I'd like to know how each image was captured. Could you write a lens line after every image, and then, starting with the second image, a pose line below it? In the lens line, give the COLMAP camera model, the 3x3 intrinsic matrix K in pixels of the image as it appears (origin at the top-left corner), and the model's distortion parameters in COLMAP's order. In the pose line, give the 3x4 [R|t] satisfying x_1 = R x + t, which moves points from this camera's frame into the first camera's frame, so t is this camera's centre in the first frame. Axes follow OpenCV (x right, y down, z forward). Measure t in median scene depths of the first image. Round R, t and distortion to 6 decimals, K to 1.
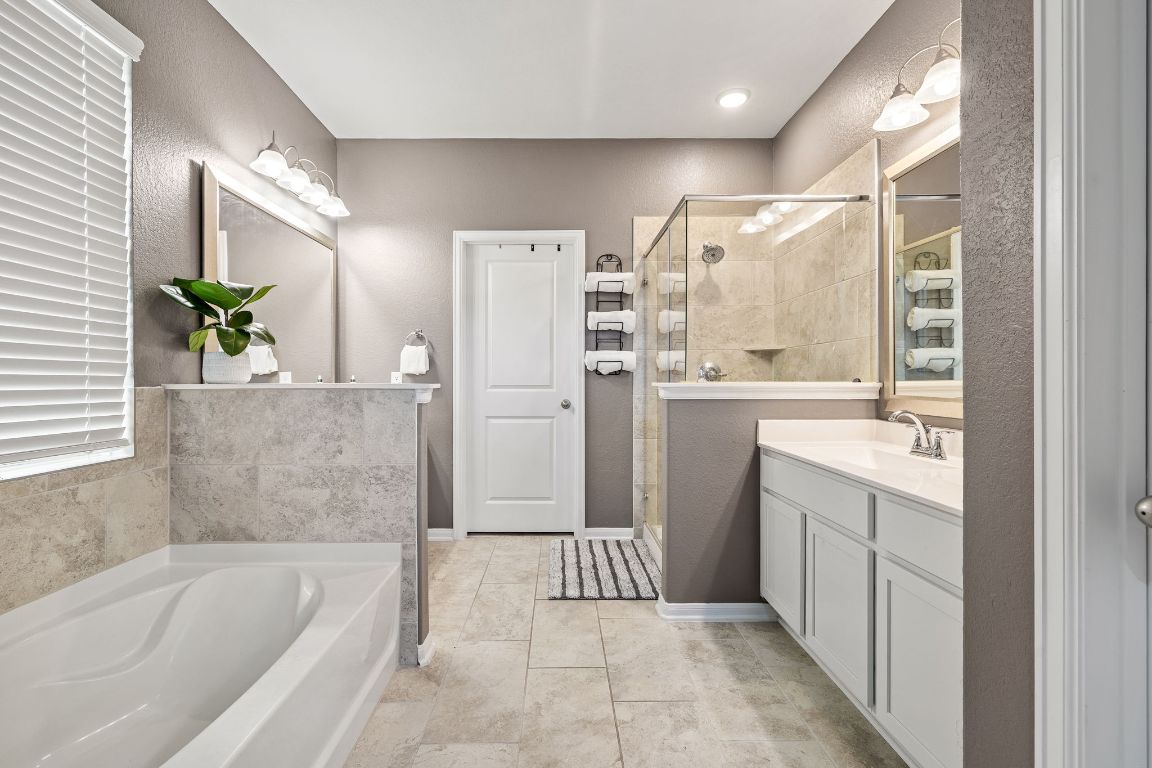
lens RADIAL K [[499.8, 0, 572.2], [0, 499.8, 383.0], [0, 0, 1]] dist [0.000588, -0.000093]
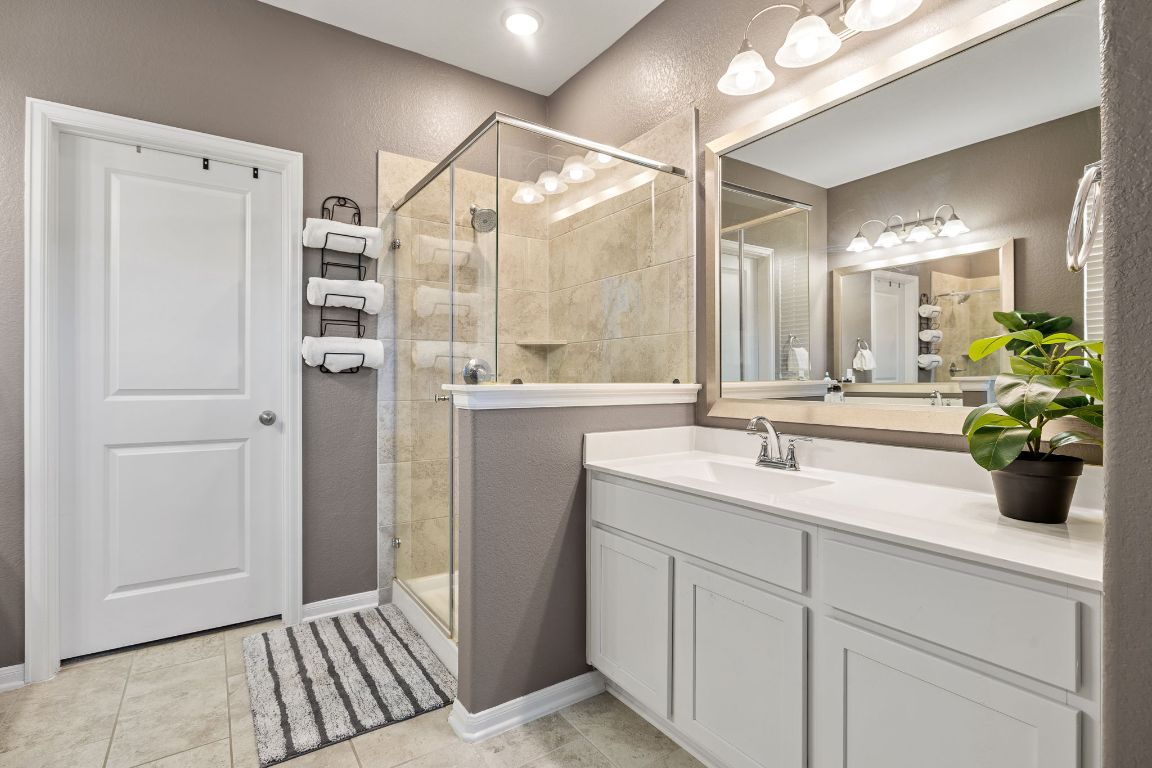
lens RADIAL K [[563.1, 0, 602.2], [0, 563.1, 381.4], [0, 0, 1]] dist [-0.006854, 0.001823]
pose [[0.841957, -0.000367, 0.539544, -0.053714], [0.002655, 0.999990, -0.003463, -0.001605], [-0.539537, 0.004349, 0.841950, 0.211808]]
